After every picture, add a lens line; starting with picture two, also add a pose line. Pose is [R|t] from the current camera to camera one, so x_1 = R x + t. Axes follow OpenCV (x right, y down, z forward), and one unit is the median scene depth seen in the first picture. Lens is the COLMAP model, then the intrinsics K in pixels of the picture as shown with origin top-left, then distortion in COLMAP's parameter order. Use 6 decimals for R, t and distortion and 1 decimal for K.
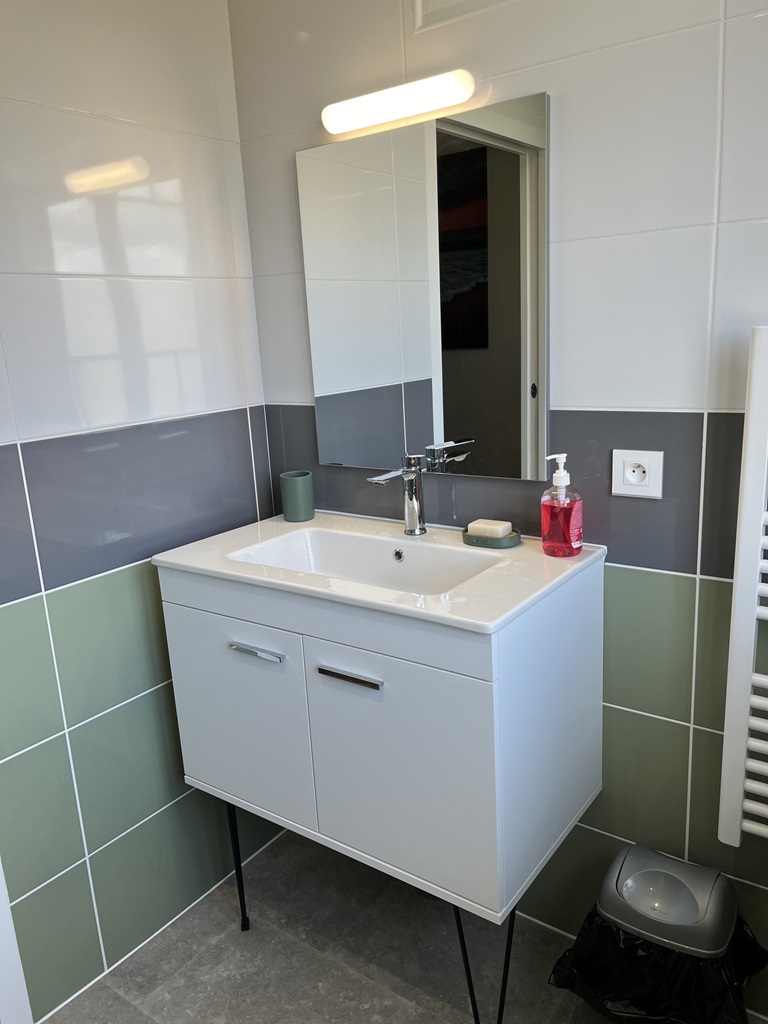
lens RADIAL K [[785.0, 0, 382.9], [0, 785.0, 511.7], [0, 0, 1]] dist [-0.003534, -0.017713]
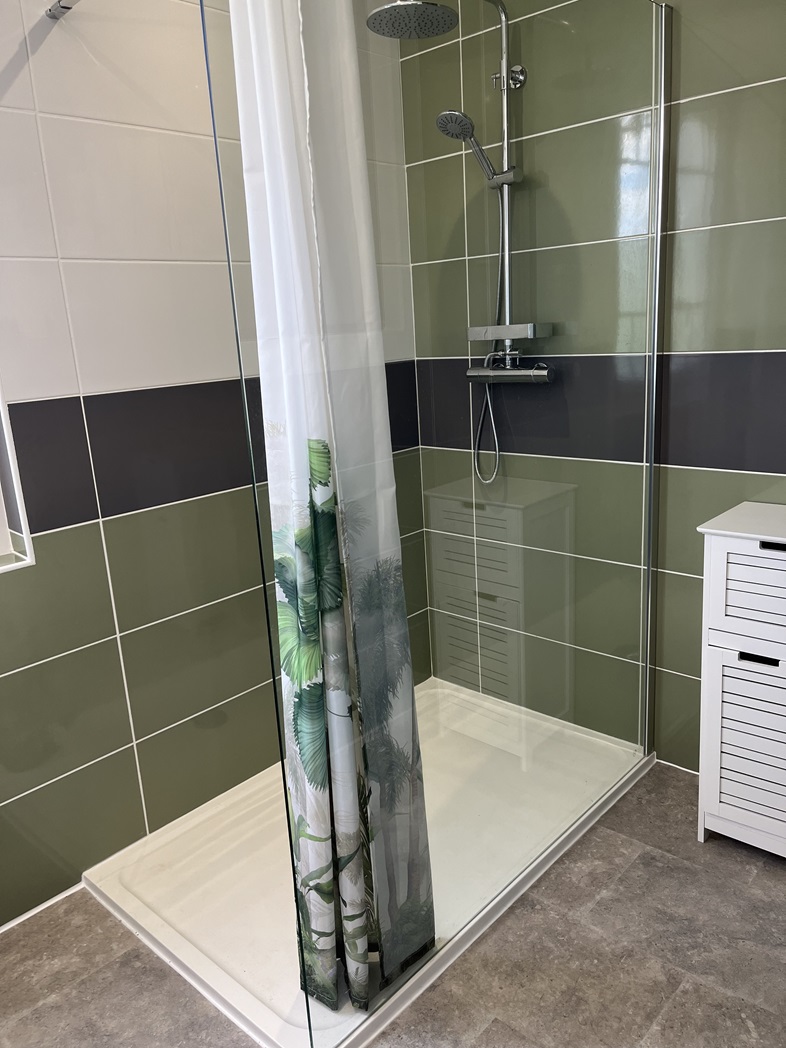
lens RADIAL K [[803.4, 0, 392.8], [0, 803.4, 523.5], [0, 0, 1]] dist [-0.003534, -0.017713]
pose [[-0.988925, 0.071114, 0.130271, -0.808845], [0.122827, 0.884860, 0.449373, -0.319874], [-0.083315, 0.460397, -0.883795, 1.617796]]
